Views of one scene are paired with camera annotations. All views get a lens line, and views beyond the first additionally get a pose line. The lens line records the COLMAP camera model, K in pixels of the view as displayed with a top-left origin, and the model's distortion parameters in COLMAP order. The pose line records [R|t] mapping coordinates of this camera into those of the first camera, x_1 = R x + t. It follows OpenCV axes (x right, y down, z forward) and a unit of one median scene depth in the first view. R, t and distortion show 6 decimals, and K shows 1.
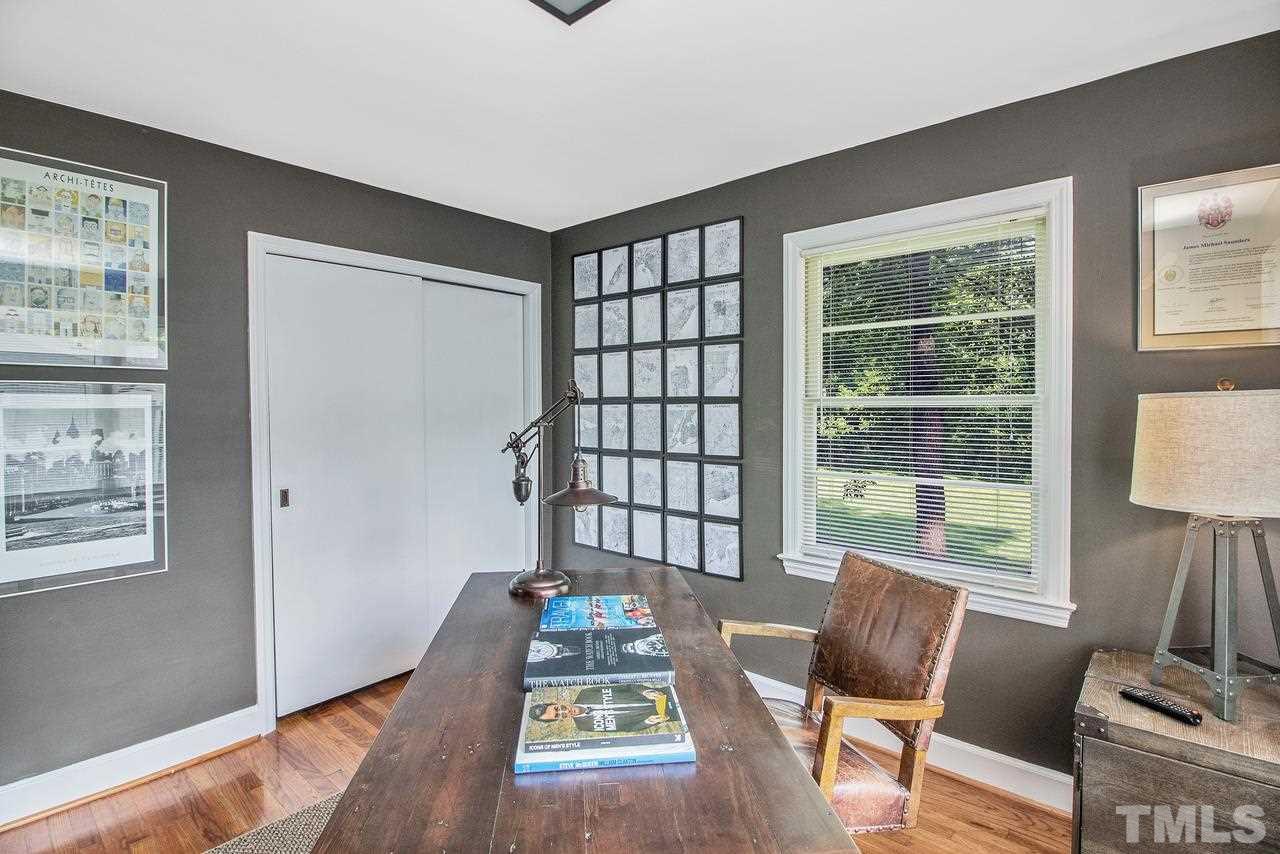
lens RADIAL K [[611.4, 0, 642.4], [0, 611.4, 419.7], [0, 0, 1]] dist [-0.011574, -0.002772]
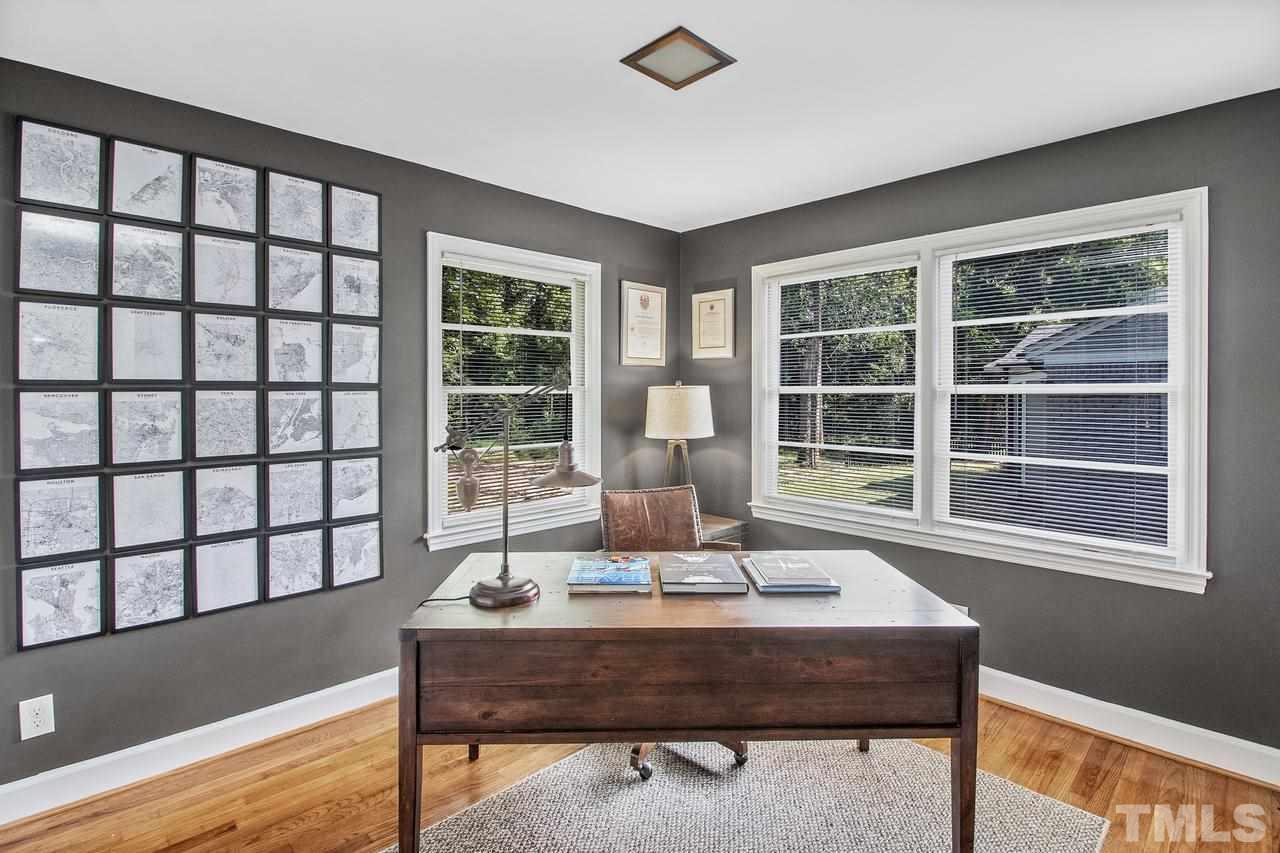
lens RADIAL K [[611.4, 0, 660.6], [0, 611.4, 393.0], [0, 0, 1]] dist [-0.011574, -0.002772]
pose [[0.063474, -0.002345, 0.997981, -0.705833], [0.023769, 0.999717, 0.000837, -0.012197], [-0.997700, 0.023668, 0.063512, 0.472922]]
